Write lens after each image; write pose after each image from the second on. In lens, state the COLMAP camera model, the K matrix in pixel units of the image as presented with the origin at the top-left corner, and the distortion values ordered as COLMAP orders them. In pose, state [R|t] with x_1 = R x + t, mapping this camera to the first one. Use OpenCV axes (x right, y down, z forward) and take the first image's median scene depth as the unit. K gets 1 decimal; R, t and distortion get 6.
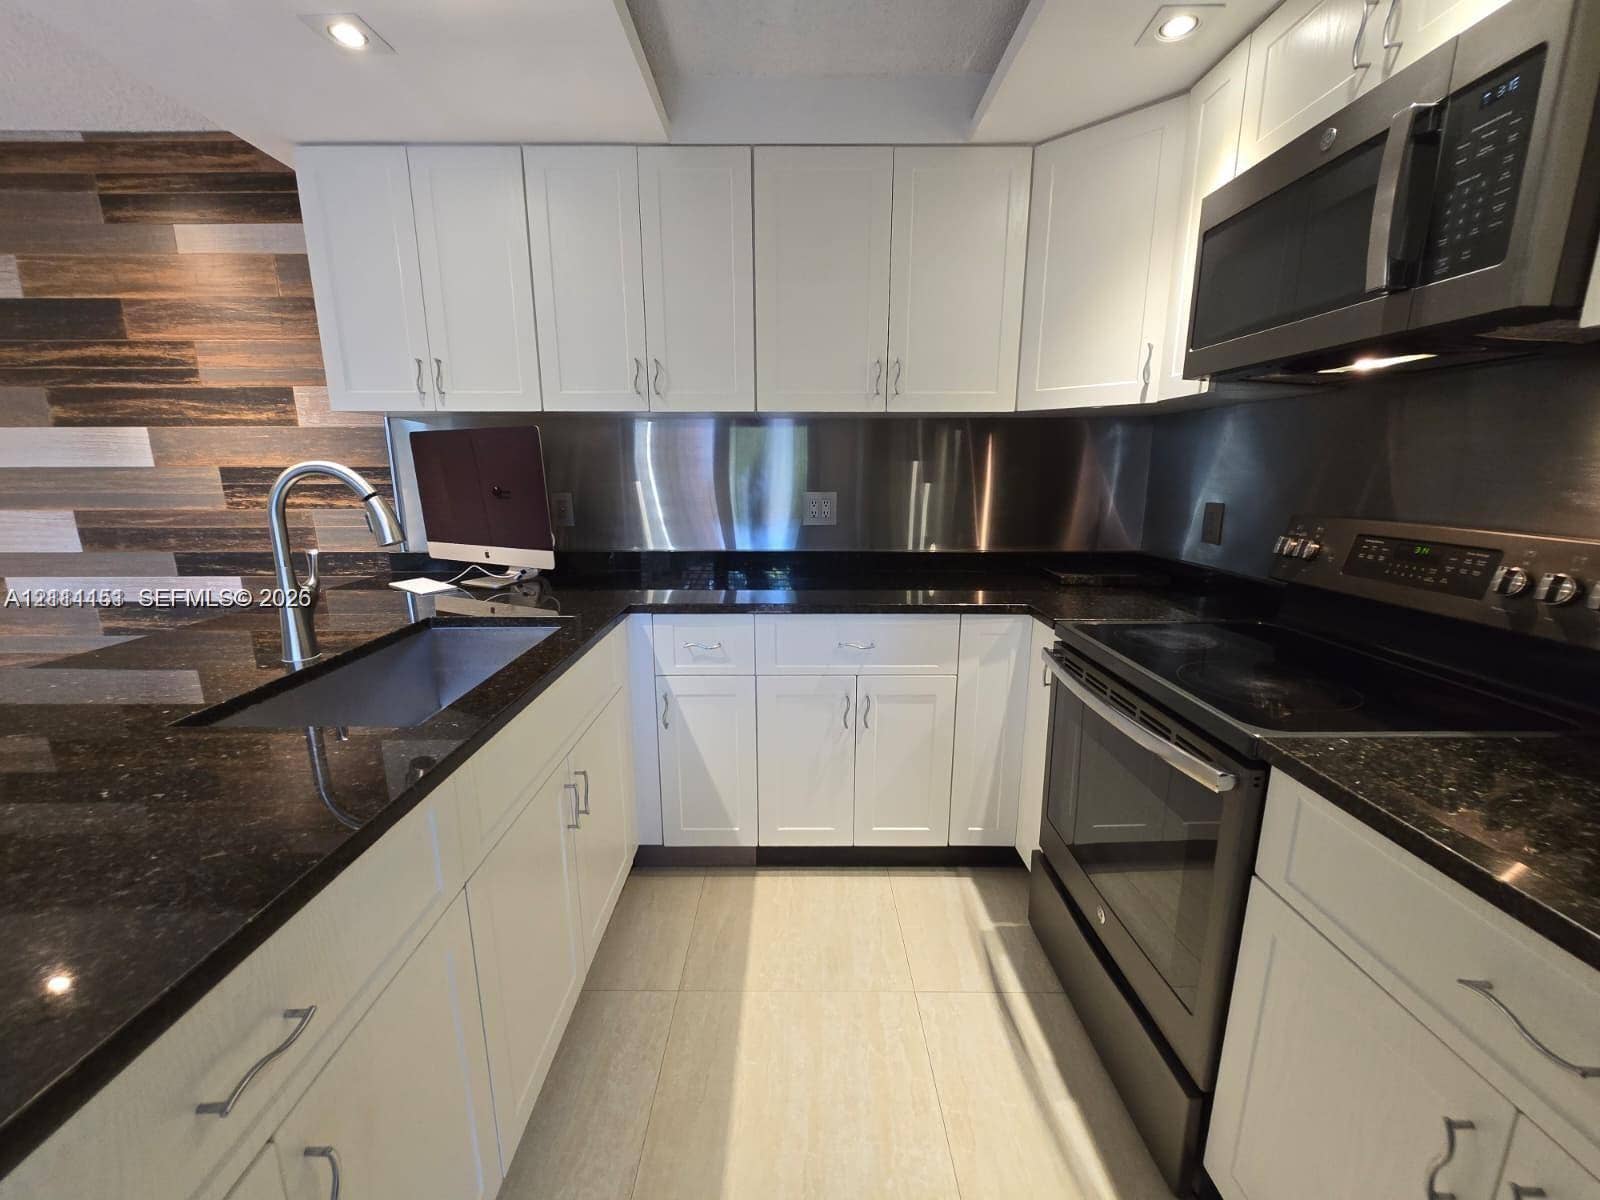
lens RADIAL K [[659.5, 0, 801.4], [0, 659.5, 605.1], [0, 0, 1]] dist [0.001512, 0.000621]
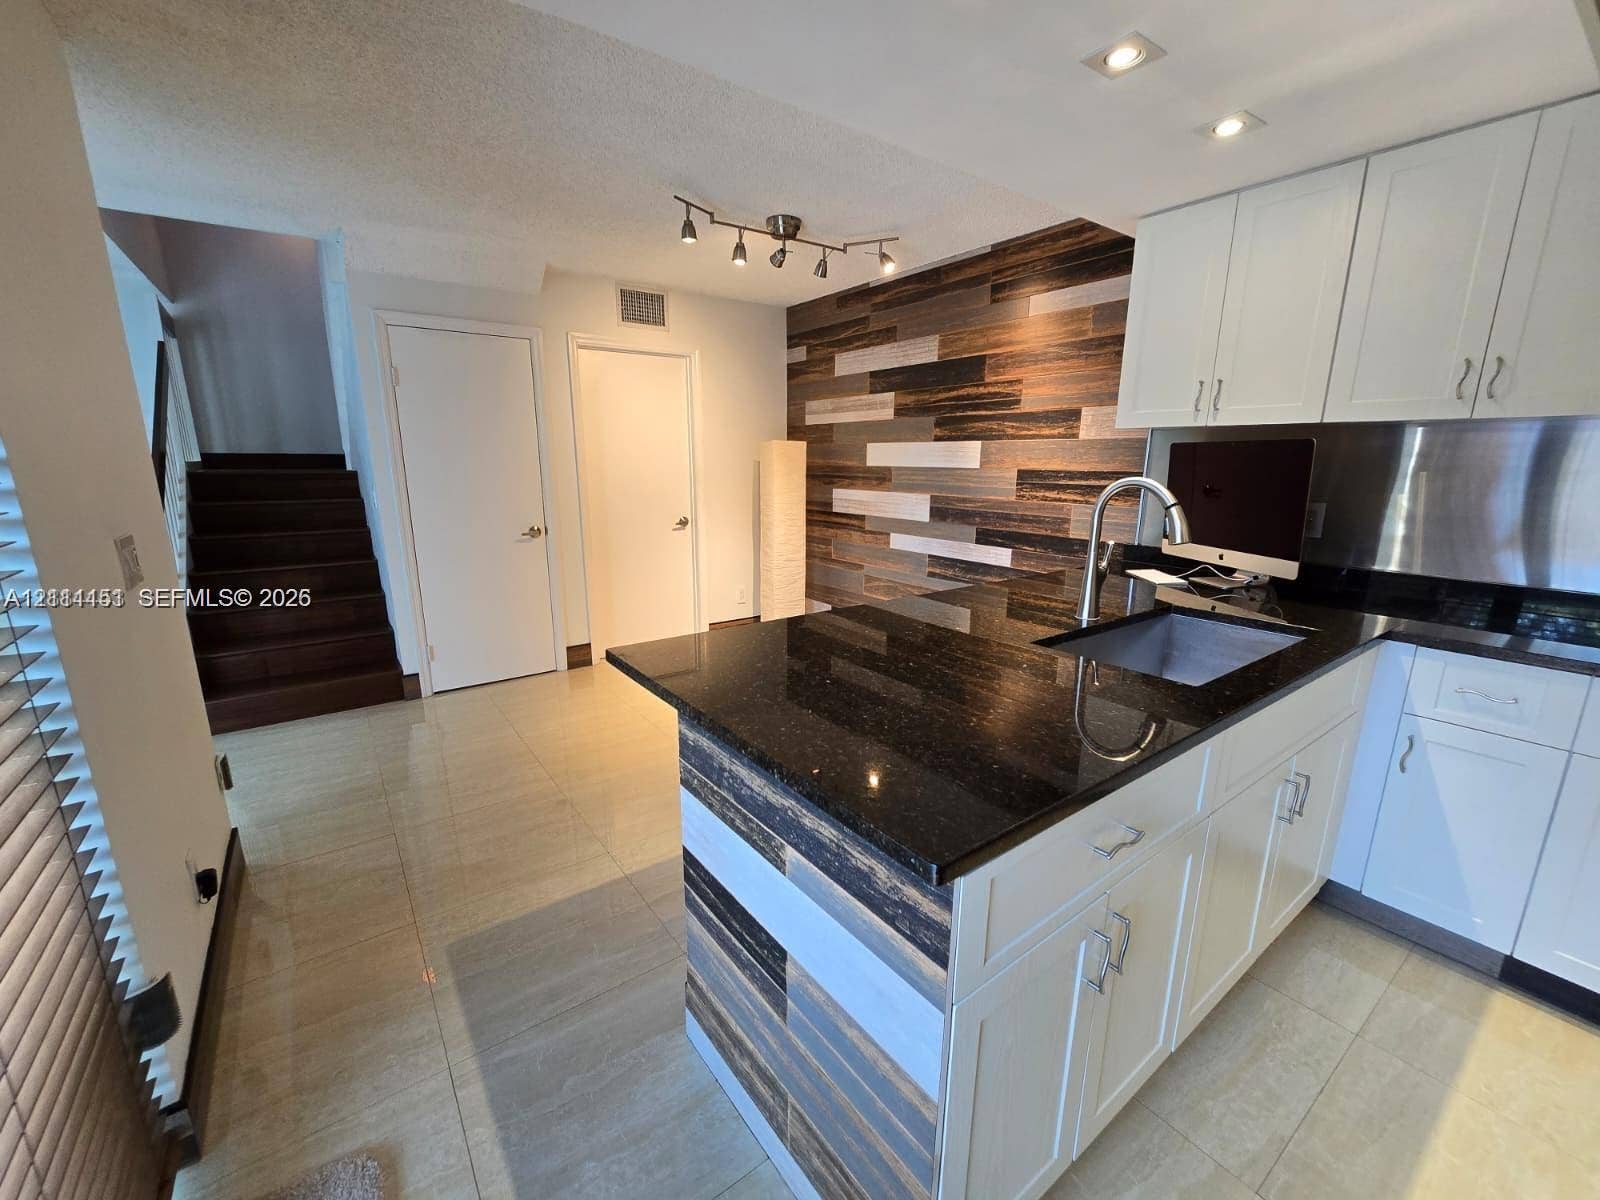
lens RADIAL K [[659.5, 0, 791.3], [0, 659.5, 607.8], [0, 0, 1]] dist [0.001512, 0.000621]
pose [[0.587319, 0.186573, -0.787558, -0.020633], [-0.172117, 0.979602, 0.103713, 0.013774], [0.790843, 0.074639, 0.607451, -0.198437]]
